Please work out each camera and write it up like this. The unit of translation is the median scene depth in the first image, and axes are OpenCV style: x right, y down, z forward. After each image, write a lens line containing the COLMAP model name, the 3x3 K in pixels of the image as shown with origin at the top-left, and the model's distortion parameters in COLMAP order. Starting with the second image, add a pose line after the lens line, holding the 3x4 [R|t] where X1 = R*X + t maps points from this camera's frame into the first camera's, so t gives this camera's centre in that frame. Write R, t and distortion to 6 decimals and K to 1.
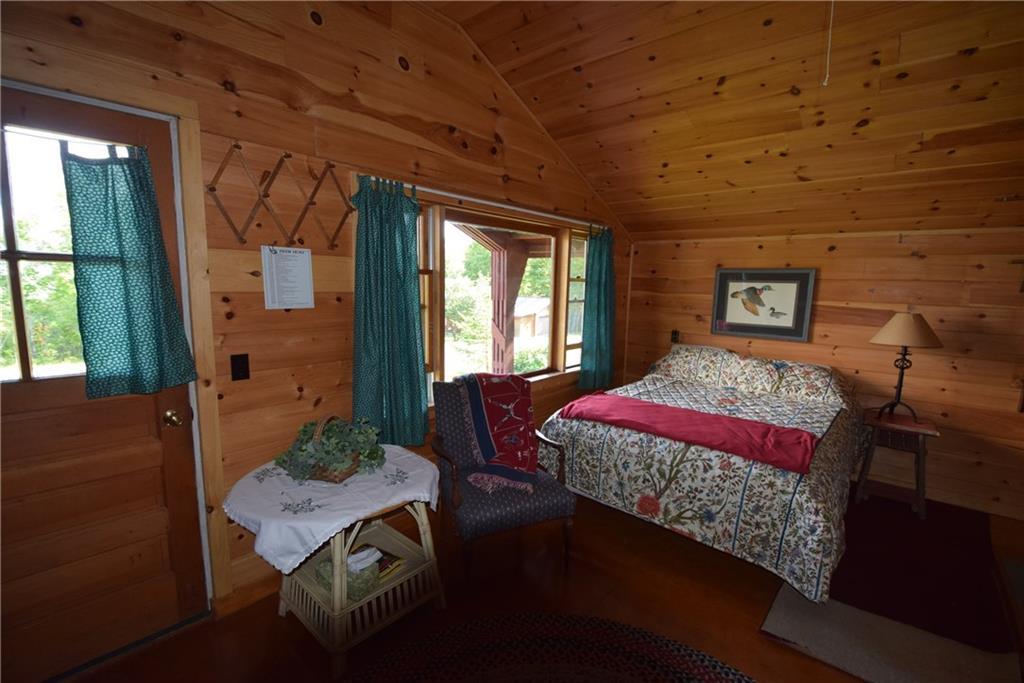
lens RADIAL K [[449.1, 0, 520.1], [0, 449.1, 349.8], [0, 0, 1]] dist [0.017622, -0.024327]
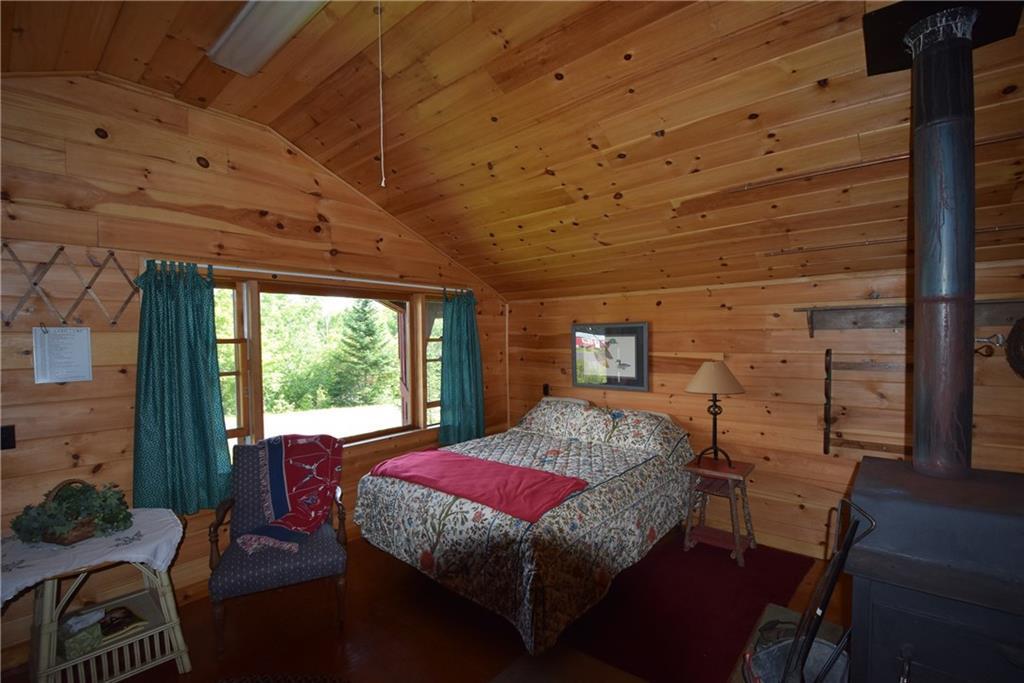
lens RADIAL K [[449.1, 0, 520.1], [0, 449.1, 349.8], [0, 0, 1]] dist [0.017622, -0.024327]
pose [[0.999307, -0.036589, 0.006847, 0.479045], [0.037145, 0.992165, -0.119282, 0.000550], [-0.002429, 0.119454, 0.992837, -0.067919]]
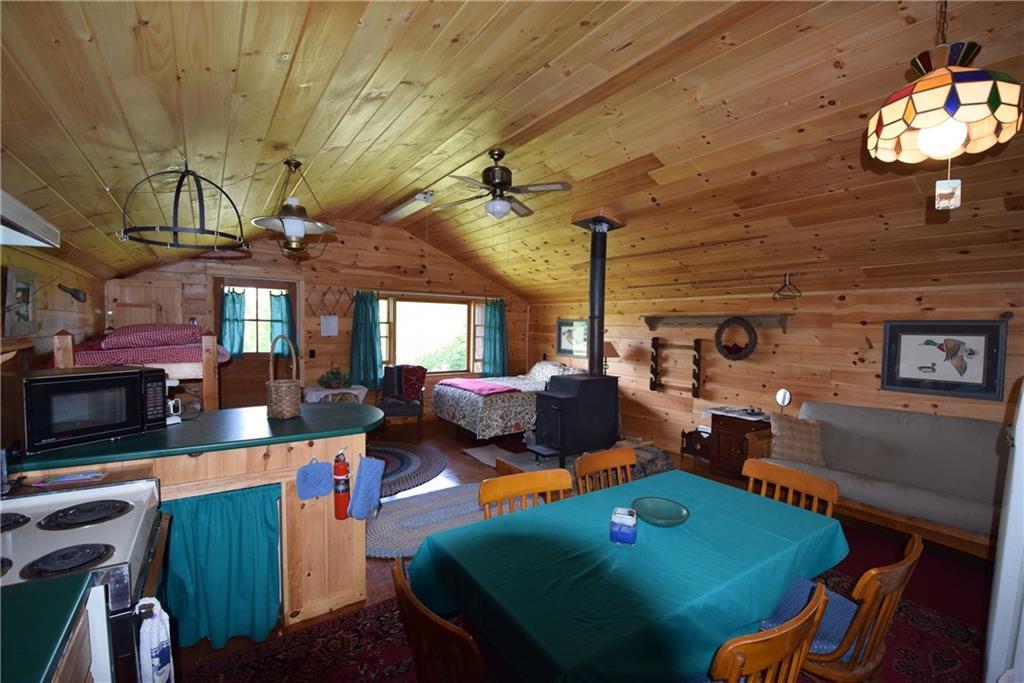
lens RADIAL K [[449.1, 0, 520.1], [0, 449.1, 349.8], [0, 0, 1]] dist [0.017622, -0.024327]
pose [[0.966649, 0.011504, -0.255847, 1.200552], [-0.036476, 0.994991, -0.093075, 0.188695], [0.253494, 0.099303, 0.962226, -1.256037]]
